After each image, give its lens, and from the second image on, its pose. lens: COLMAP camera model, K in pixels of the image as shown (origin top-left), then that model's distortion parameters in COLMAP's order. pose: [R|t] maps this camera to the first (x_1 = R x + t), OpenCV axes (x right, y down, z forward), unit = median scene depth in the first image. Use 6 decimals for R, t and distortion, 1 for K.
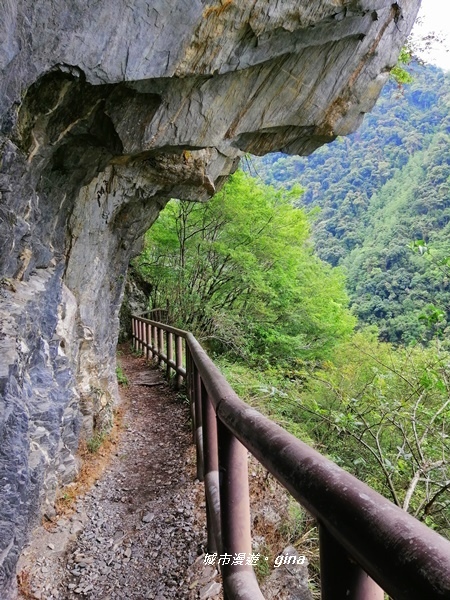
lens RADIAL K [[455.6, 0, 224.3], [0, 455.6, 299.9], [0, 0, 1]] dist [-0.002072, -0.003288]
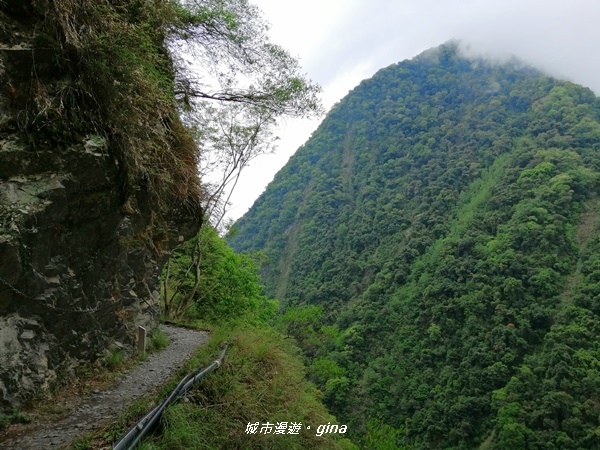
lens RADIAL K [[455.6, 0, 300.7], [0, 455.6, 224.8], [0, 0, 1]] dist [-0.002072, -0.003288]
pose [[0.985986, -0.006906, -0.166687, 0.120585], [-0.014626, 0.991717, -0.127607, 0.007104], [0.166187, 0.128257, 0.977718, -0.204127]]
